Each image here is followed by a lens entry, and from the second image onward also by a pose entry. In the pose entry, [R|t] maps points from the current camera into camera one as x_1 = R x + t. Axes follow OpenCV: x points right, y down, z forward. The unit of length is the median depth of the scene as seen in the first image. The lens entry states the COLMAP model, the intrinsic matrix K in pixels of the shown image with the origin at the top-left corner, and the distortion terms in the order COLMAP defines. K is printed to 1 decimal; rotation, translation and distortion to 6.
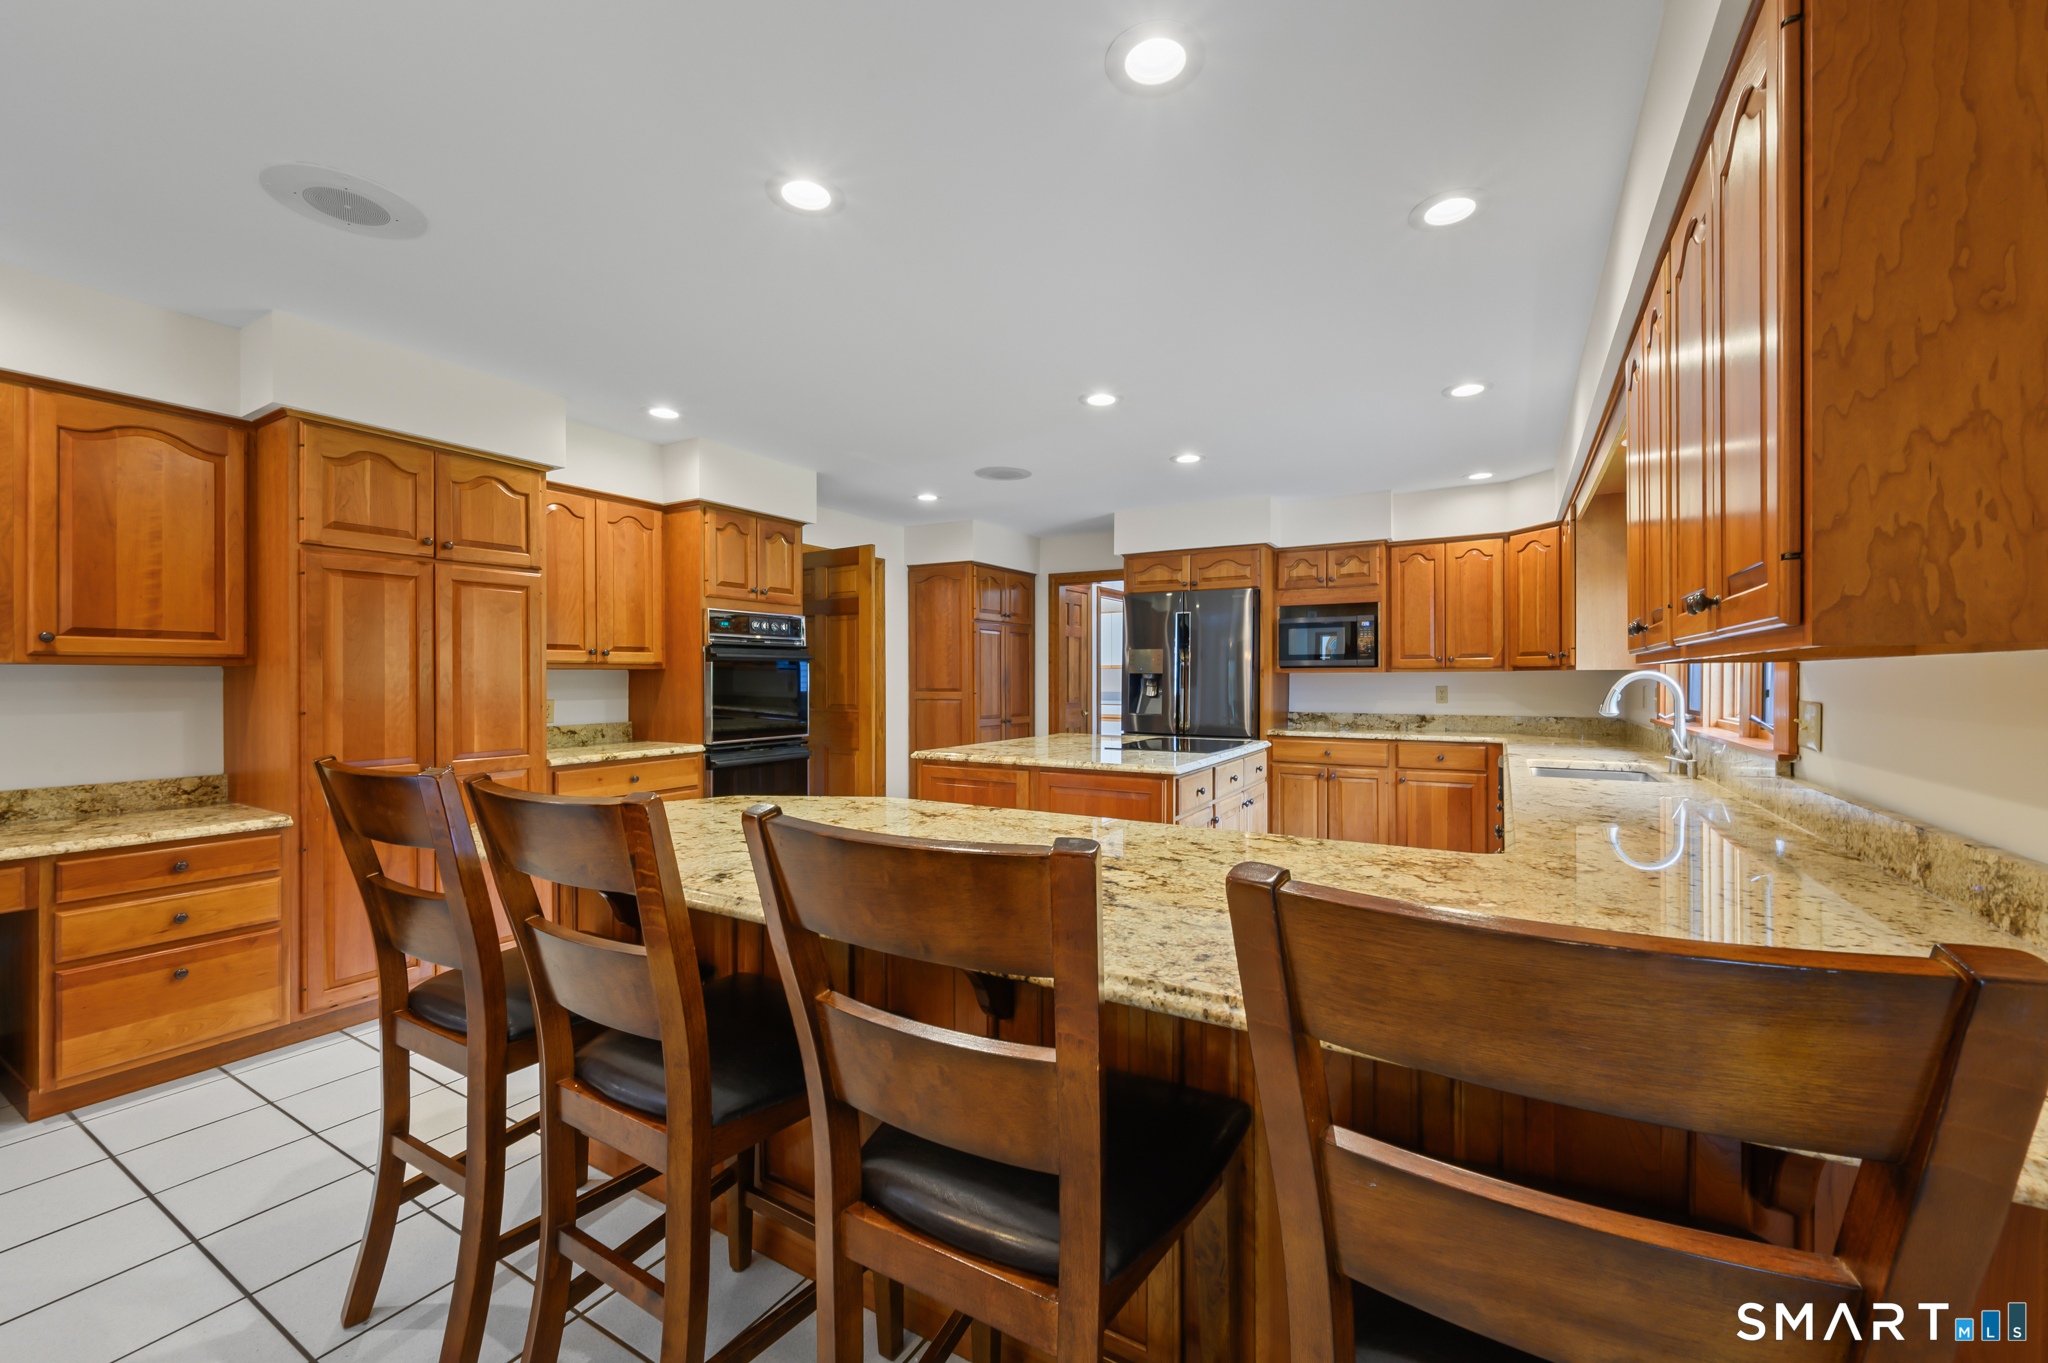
lens RADIAL K [[817.2, 0, 1030.4], [0, 817.2, 680.1], [0, 0, 1]] dist [-0.001828, -0.000398]
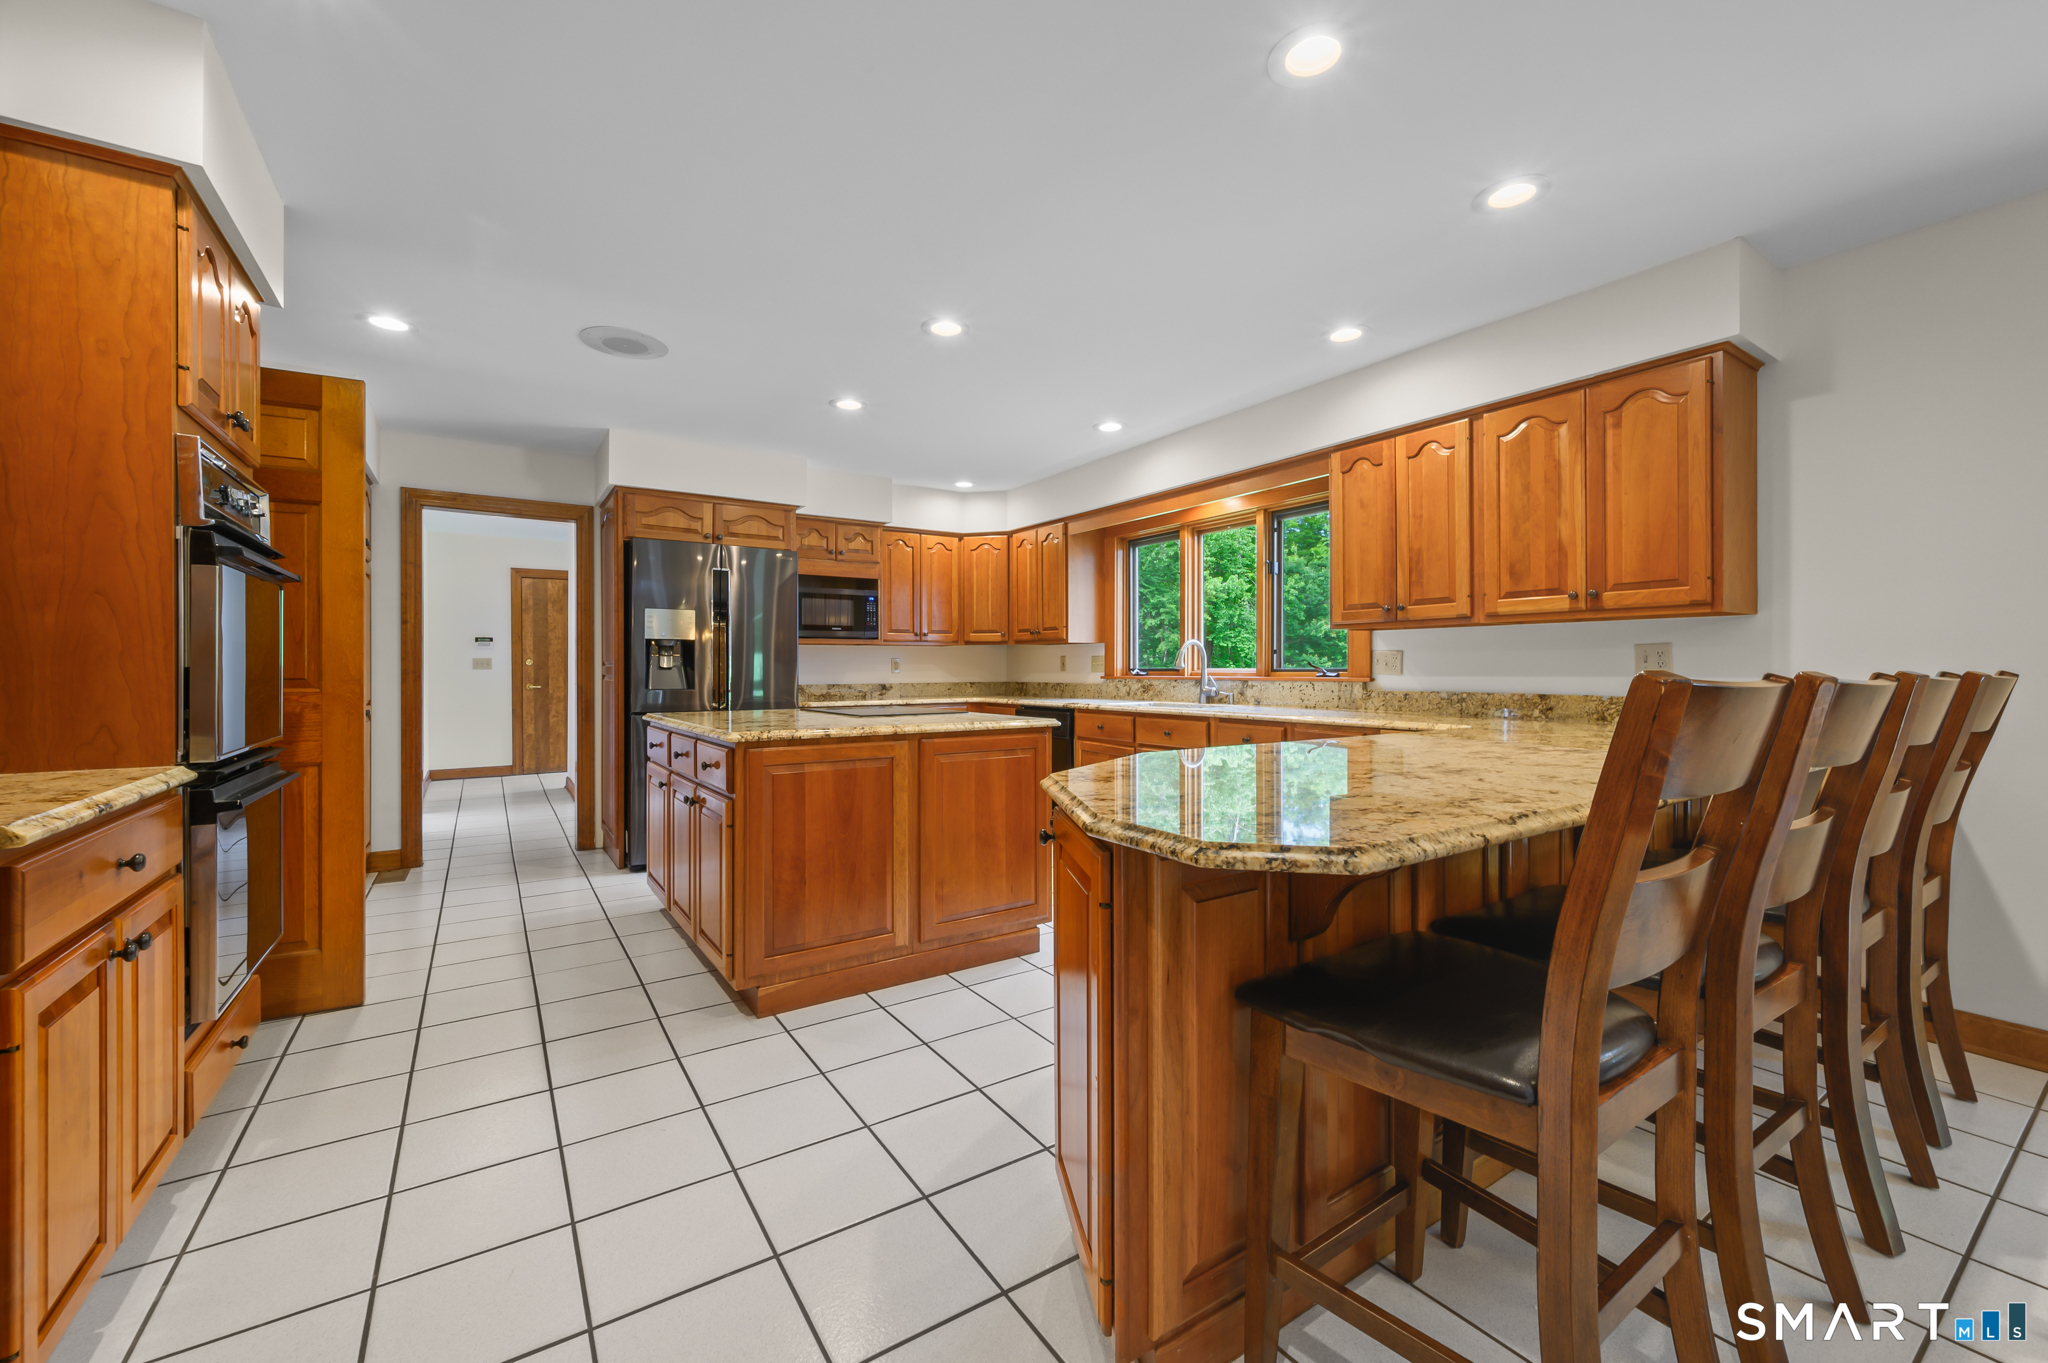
lens RADIAL K [[817.2, 0, 1023.9], [0, 817.2, 671.5], [0, 0, 1]] dist [-0.001828, -0.000398]
pose [[0.452260, -0.001901, 0.891884, -0.449484], [0.001041, 0.999998, 0.001604, 0.025093], [-0.891885, 0.000203, 0.452262, 0.331726]]
